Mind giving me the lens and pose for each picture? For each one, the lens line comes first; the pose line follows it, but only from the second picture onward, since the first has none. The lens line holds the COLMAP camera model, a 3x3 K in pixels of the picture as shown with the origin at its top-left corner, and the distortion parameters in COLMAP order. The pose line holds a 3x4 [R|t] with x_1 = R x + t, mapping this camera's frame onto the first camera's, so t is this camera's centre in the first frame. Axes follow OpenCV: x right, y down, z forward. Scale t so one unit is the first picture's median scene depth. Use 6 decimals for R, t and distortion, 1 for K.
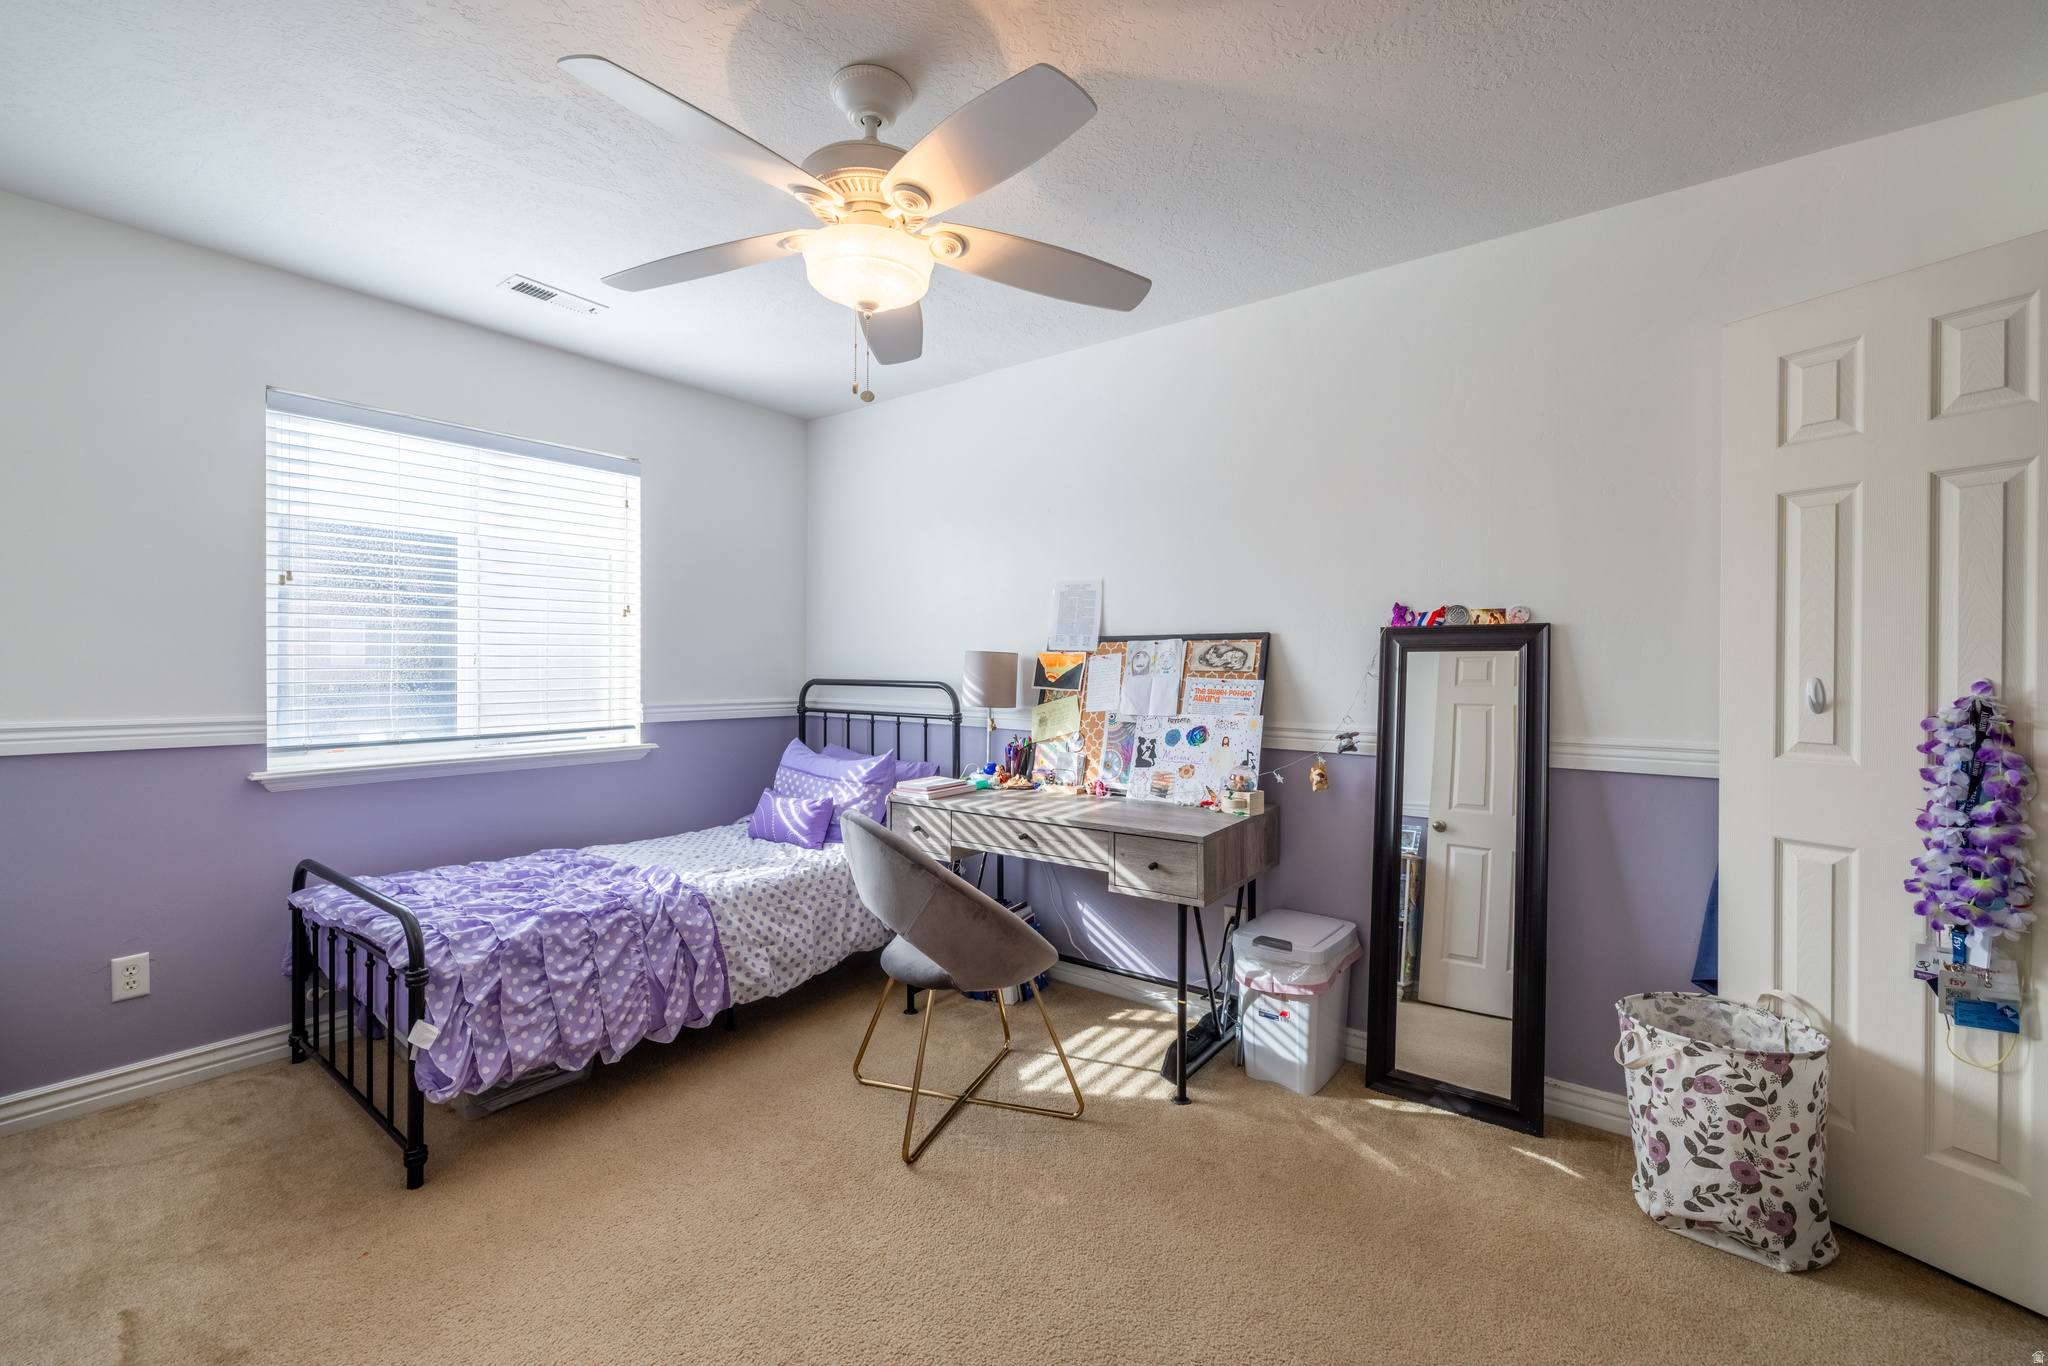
lens RADIAL K [[854.4, 0, 1011.9], [0, 854.4, 673.1], [0, 0, 1]] dist [-0.001741, 0.001178]
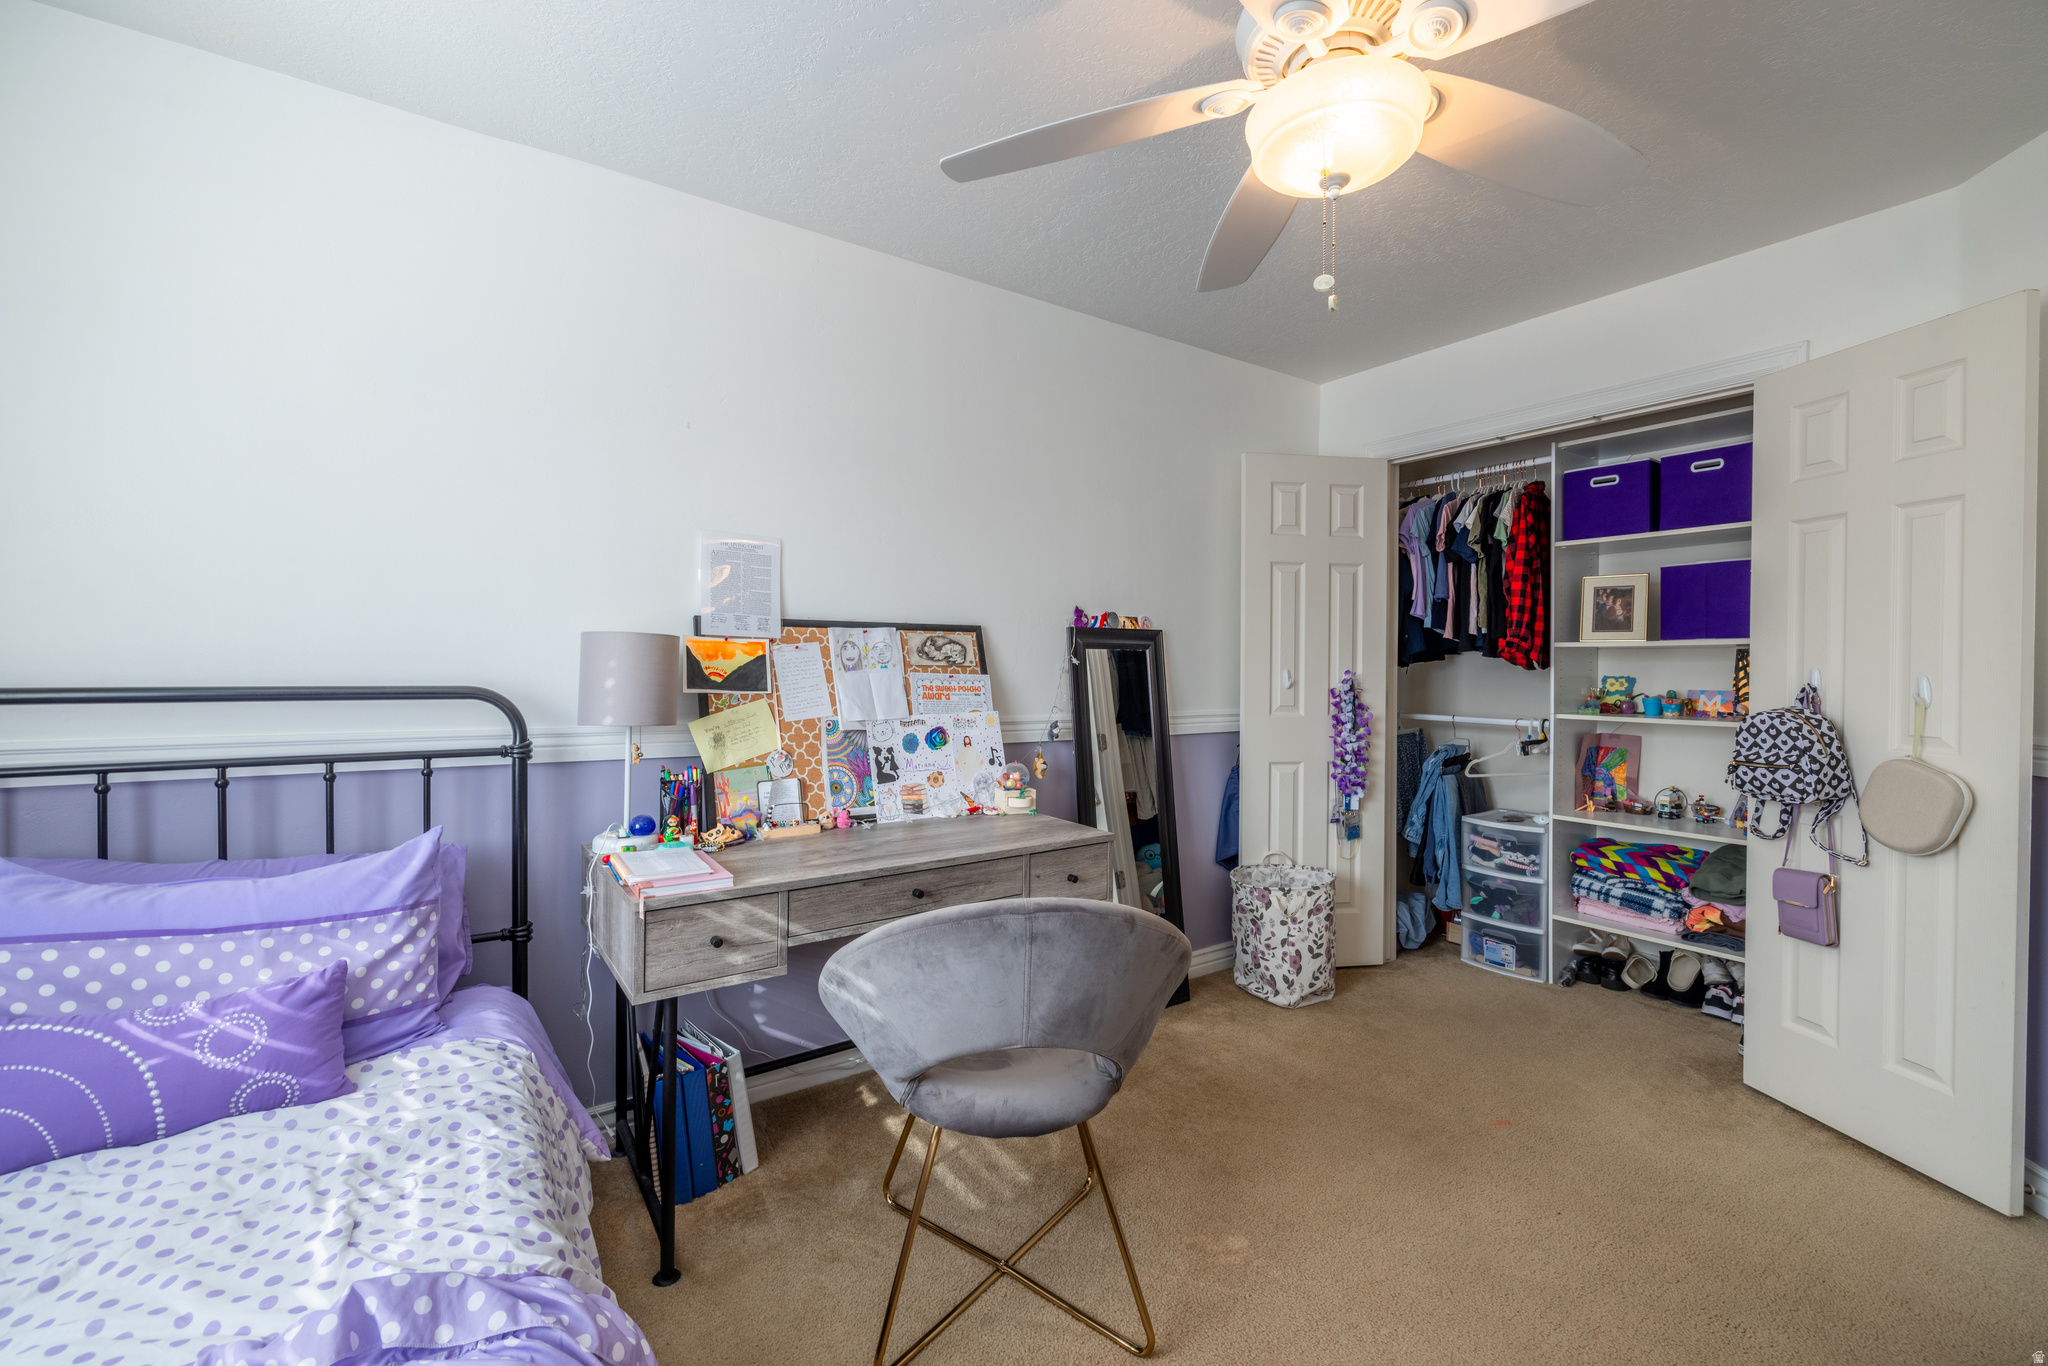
lens RADIAL K [[854.4, 0, 1013.0], [0, 854.4, 680.3], [0, 0, 1]] dist [-0.001741, 0.001178]
pose [[0.310113, -0.015253, 0.950577, -0.590745], [0.004088, 0.999883, 0.014711, 0.000285], [-0.950691, -0.000677, 0.310139, 0.635067]]
